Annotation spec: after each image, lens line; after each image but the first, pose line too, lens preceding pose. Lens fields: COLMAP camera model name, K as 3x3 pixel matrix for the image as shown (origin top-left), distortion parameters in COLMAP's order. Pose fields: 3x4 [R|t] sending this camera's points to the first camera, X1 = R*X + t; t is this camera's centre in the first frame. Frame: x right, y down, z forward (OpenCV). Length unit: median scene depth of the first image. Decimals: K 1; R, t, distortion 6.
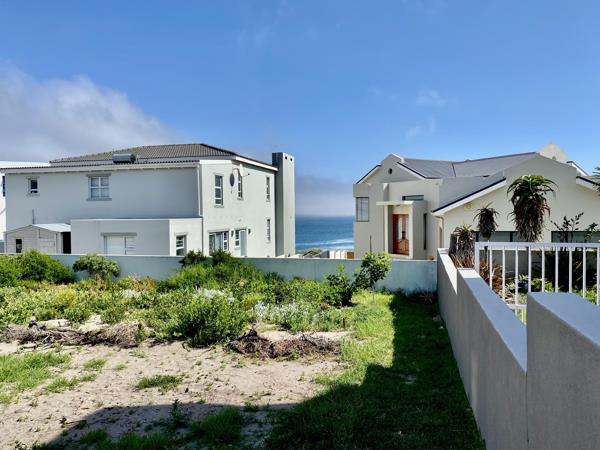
lens RADIAL K [[456.9, 0, 300.0], [0, 456.9, 225.0], [0, 0, 1]] dist [0.009285, -0.009603]
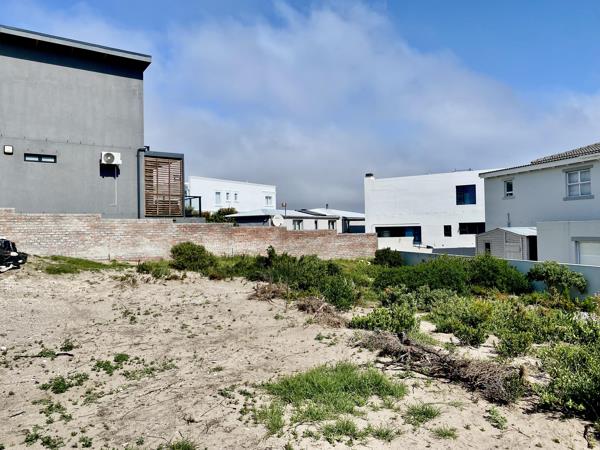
lens RADIAL K [[456.9, 0, 300.0], [0, 456.9, 225.0], [0, 0, 1]] dist [0.009285, -0.009603]
pose [[0.513737, -0.010856, -0.857879, 0.011775], [-0.008053, 0.999815, -0.017475, 0.011615], [0.857910, 0.015886, 0.513554, 0.142416]]
